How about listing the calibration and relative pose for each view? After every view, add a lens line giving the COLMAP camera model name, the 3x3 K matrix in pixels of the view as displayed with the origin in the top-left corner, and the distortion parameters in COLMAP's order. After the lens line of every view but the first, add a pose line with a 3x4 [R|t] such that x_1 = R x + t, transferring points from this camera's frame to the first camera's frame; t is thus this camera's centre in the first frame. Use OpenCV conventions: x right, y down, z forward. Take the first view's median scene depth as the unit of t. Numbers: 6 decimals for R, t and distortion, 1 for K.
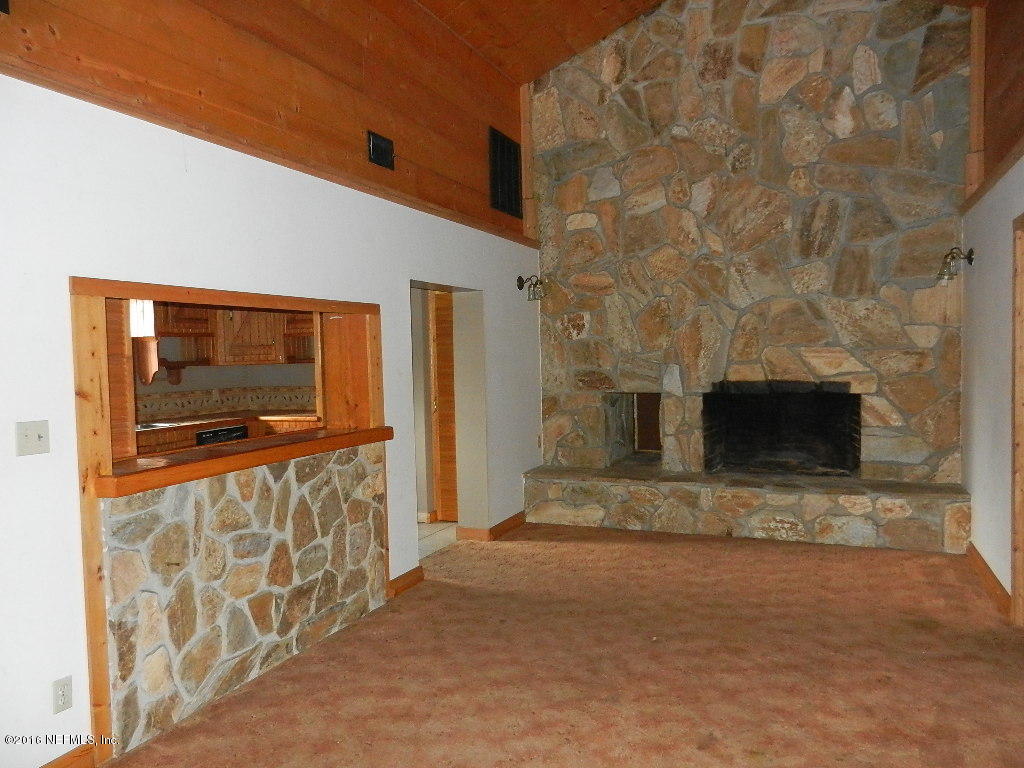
lens RADIAL K [[763.2, 0, 513.7], [0, 763.2, 383.1], [0, 0, 1]] dist [0.014459, 0.004413]
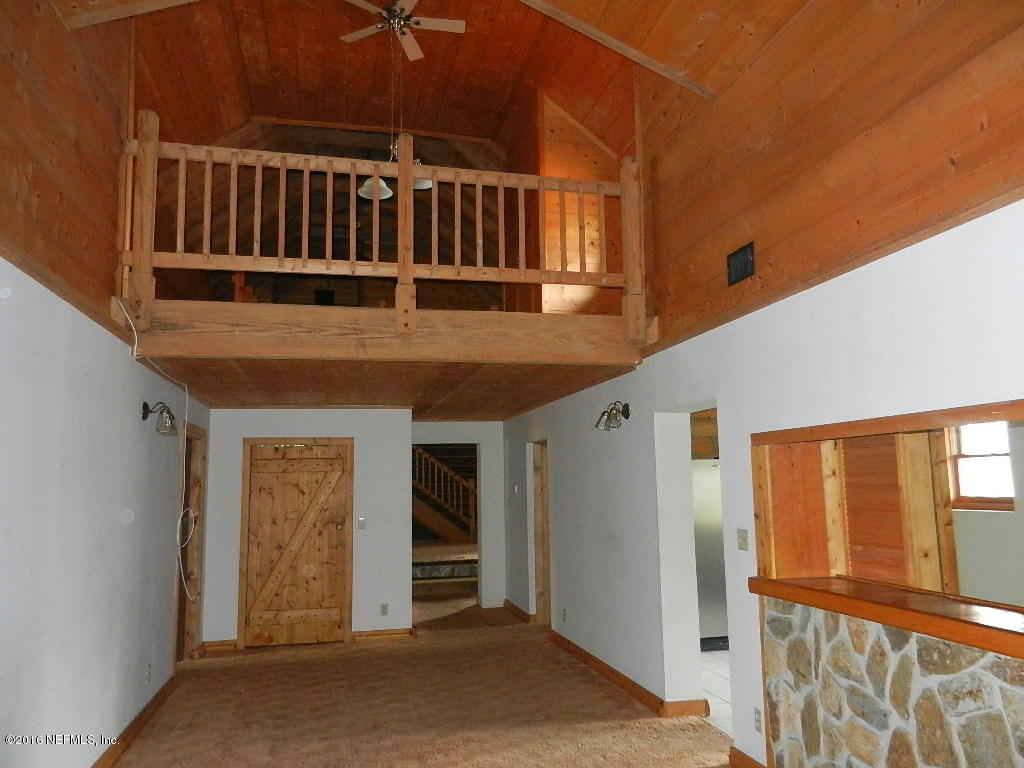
lens RADIAL K [[763.2, 0, 510.3], [0, 763.2, 390.3], [0, 0, 1]] dist [0.014459, 0.004413]
pose [[-0.809478, -0.035282, -0.586089, 0.531124], [0.012323, 0.996952, -0.077036, -0.091702], [0.587020, -0.069581, -0.806577, 1.529024]]
